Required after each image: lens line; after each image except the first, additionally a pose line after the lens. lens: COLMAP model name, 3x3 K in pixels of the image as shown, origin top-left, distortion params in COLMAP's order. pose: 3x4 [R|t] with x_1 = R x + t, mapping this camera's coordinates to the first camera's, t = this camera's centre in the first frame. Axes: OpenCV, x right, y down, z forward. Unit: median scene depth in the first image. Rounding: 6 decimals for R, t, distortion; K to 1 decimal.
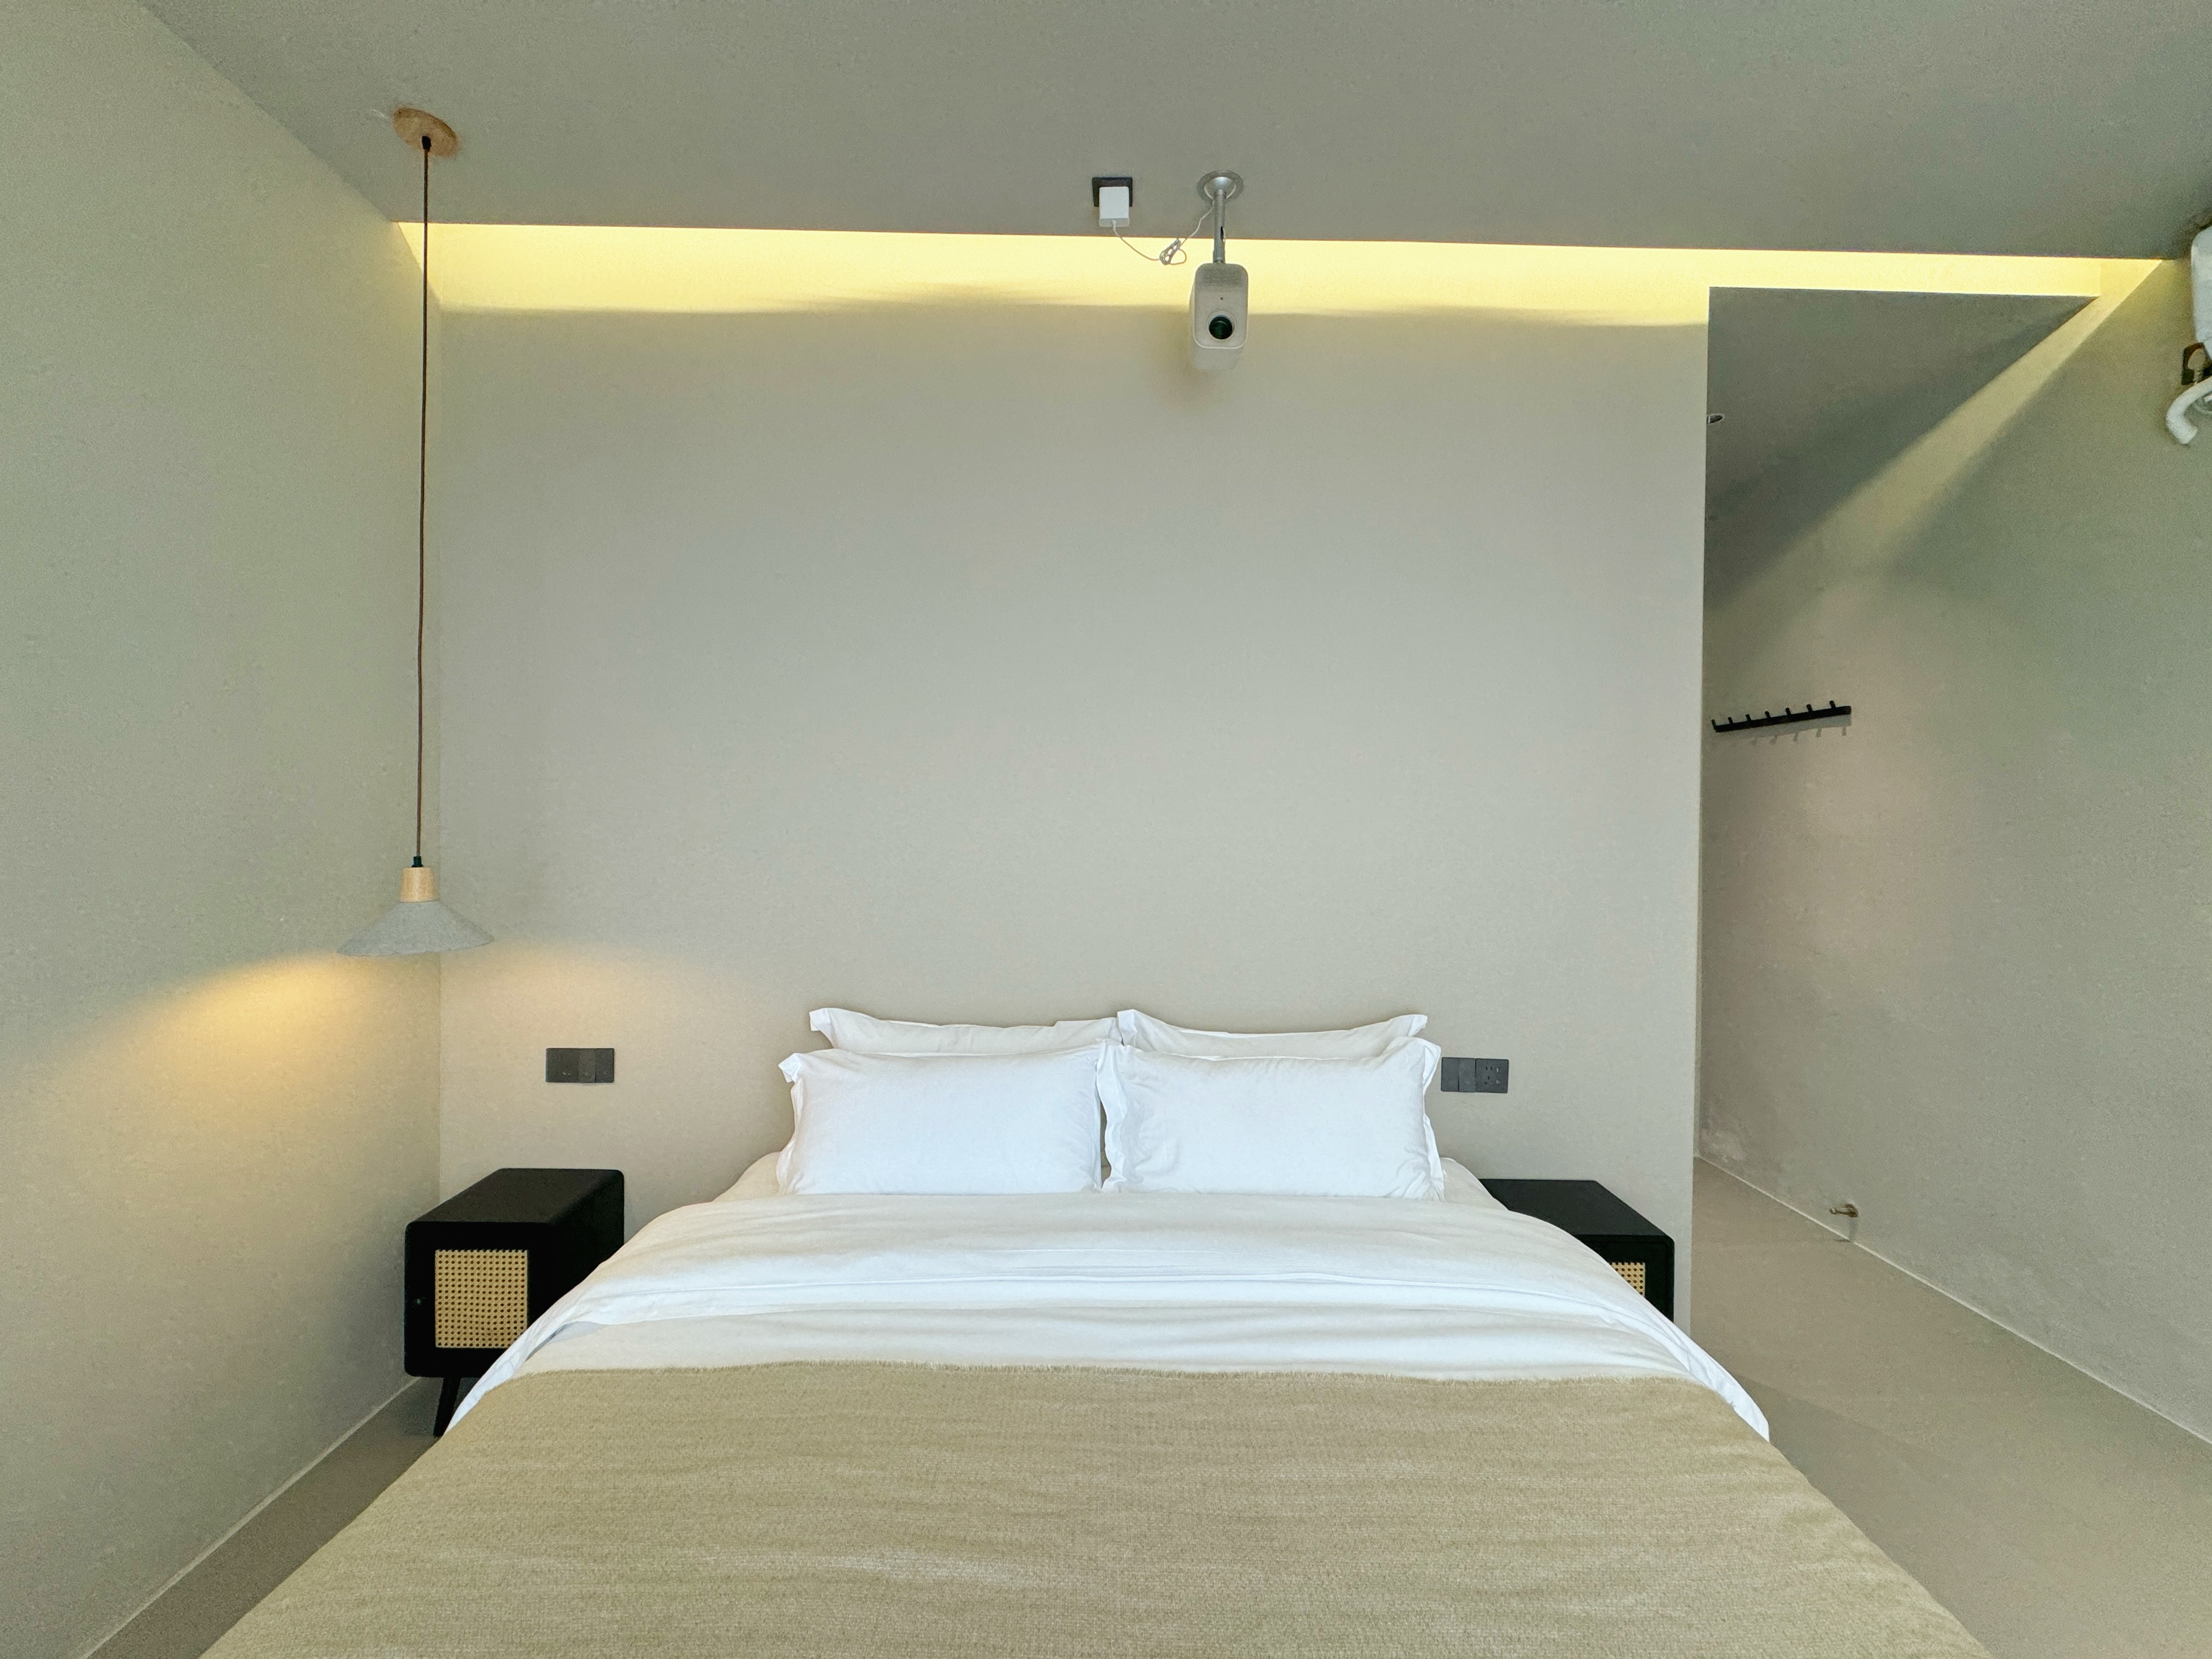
lens RADIAL K [[881.3, 0, 1106.0], [0, 881.3, 829.5], [0, 0, 1]] dist [-0.000947, -0.000440]
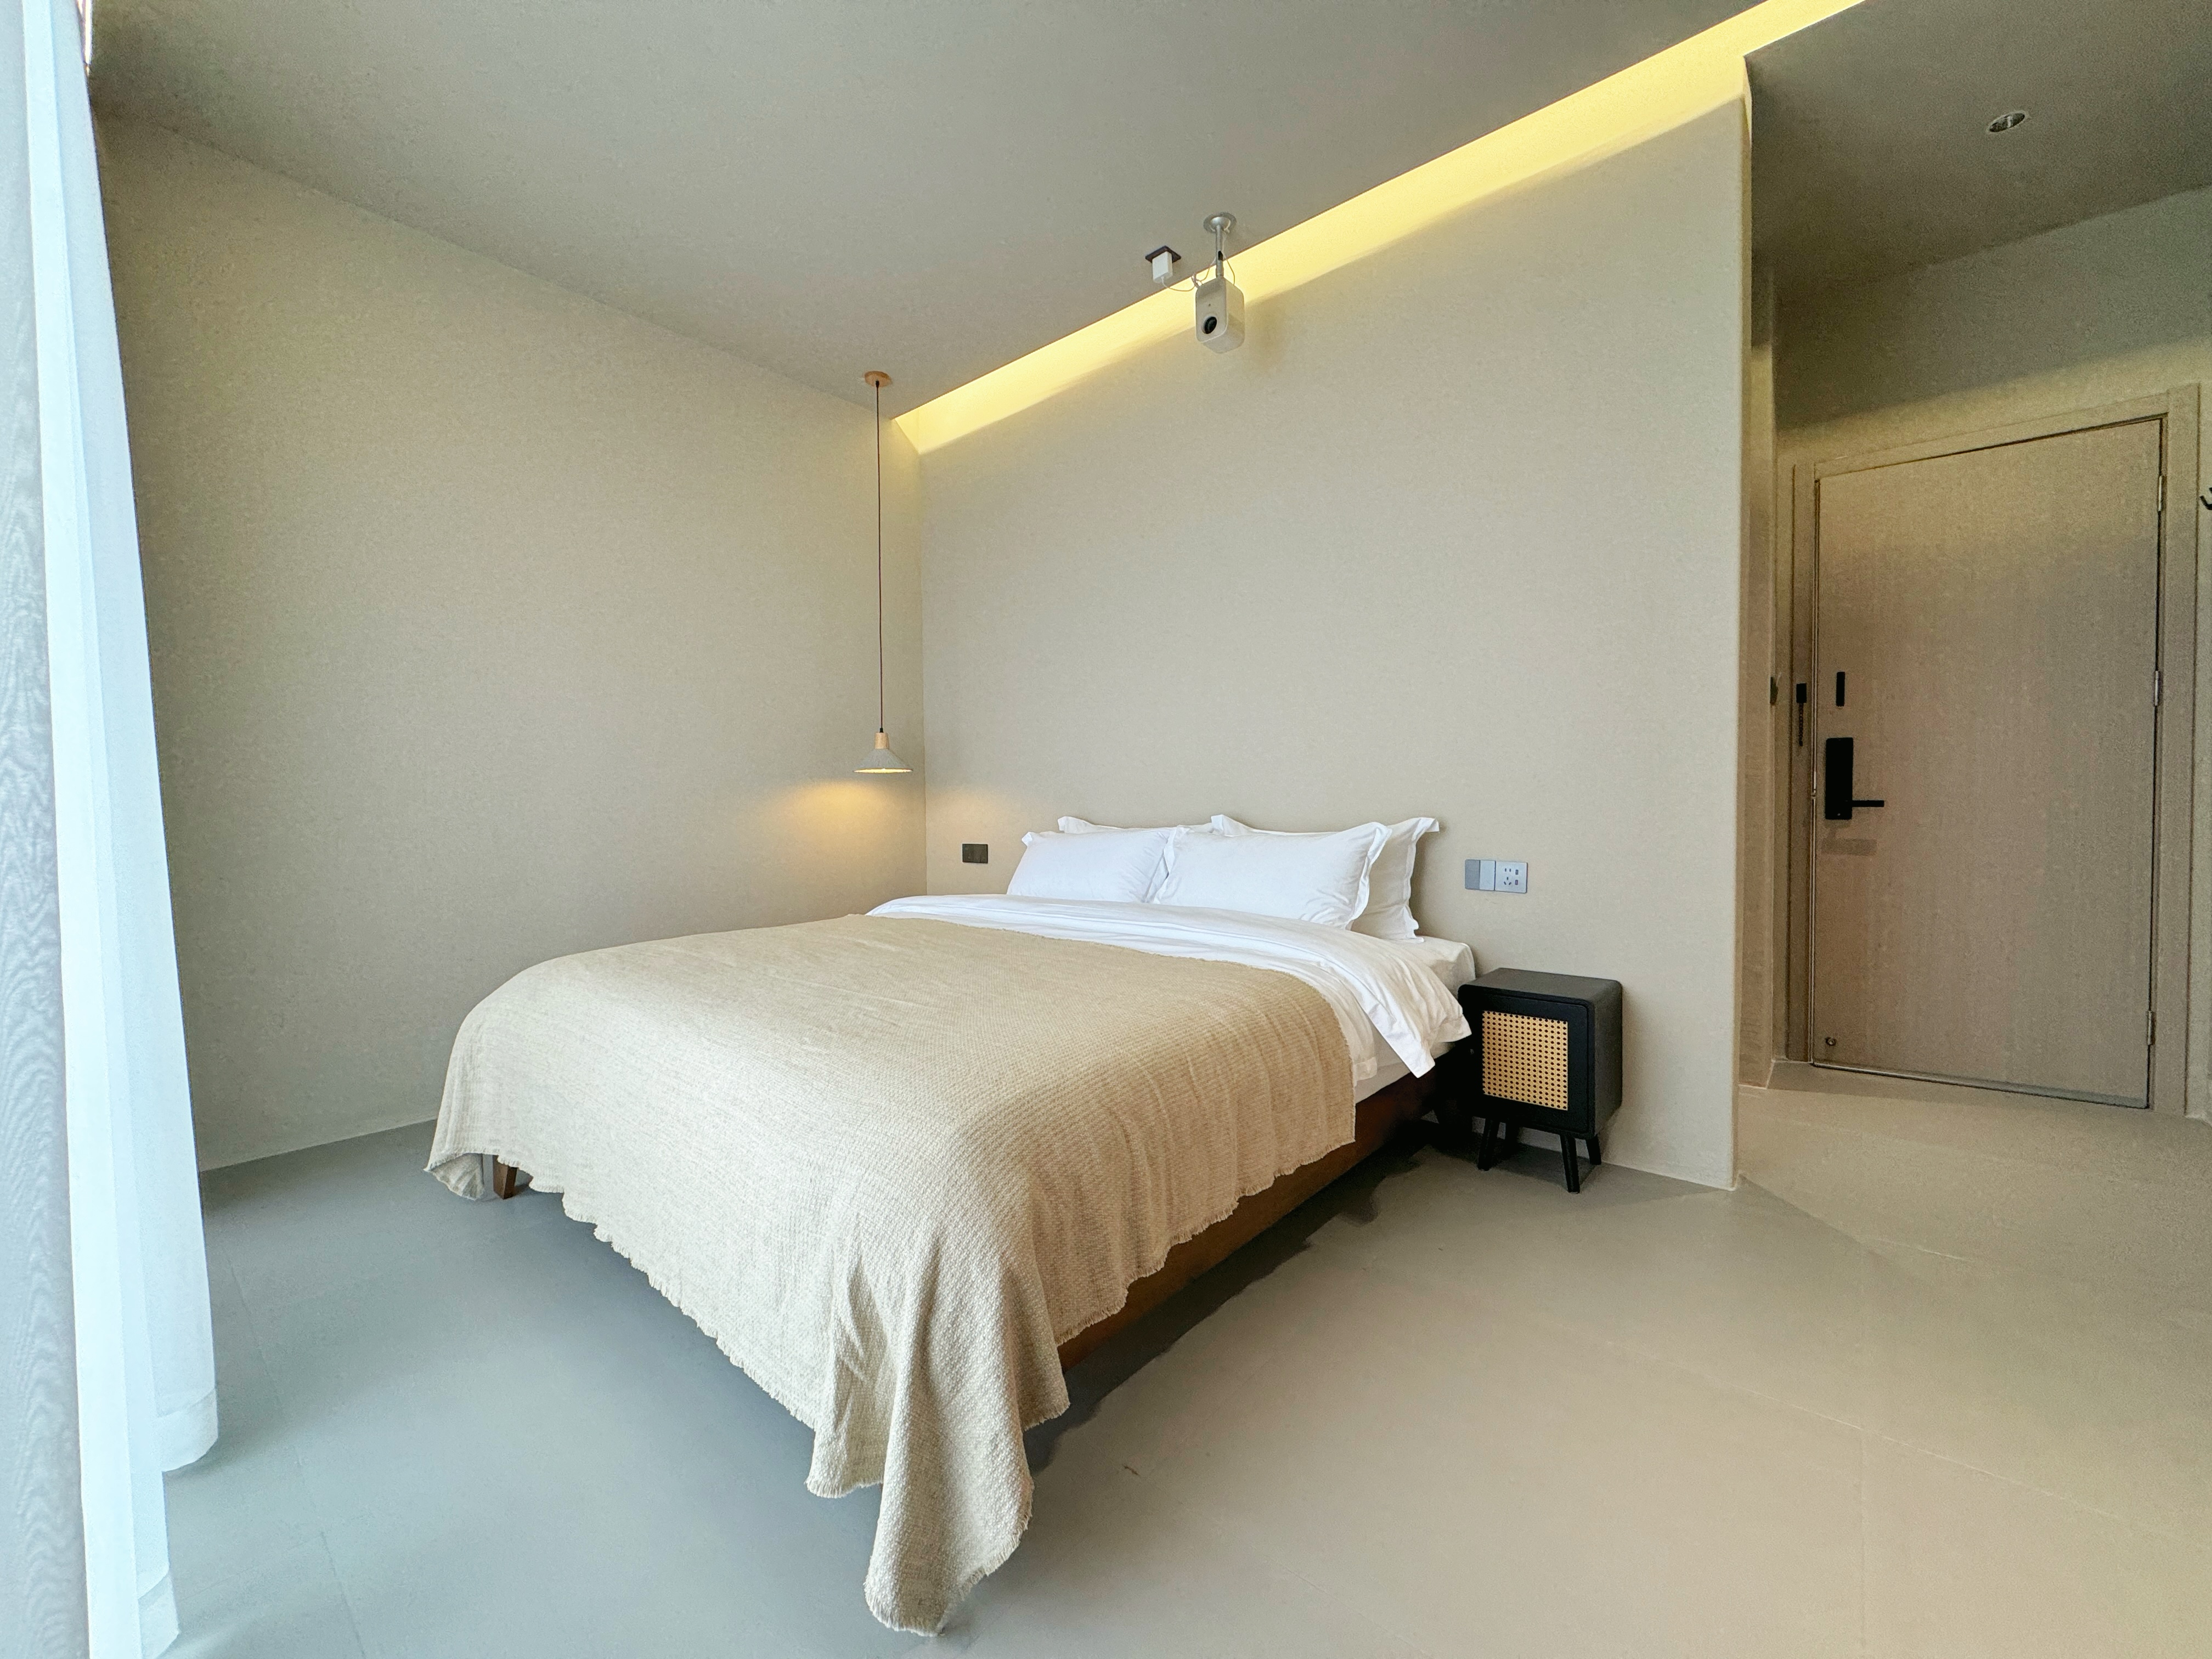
lens RADIAL K [[881.3, 0, 1106.0], [0, 881.3, 829.5], [0, 0, 1]] dist [-0.000947, -0.000440]
pose [[0.753538, -0.000898, -0.657404, 0.847823], [0.008638, 0.999926, 0.008535, 0.221169], [0.657348, -0.012110, 0.753490, -0.194321]]
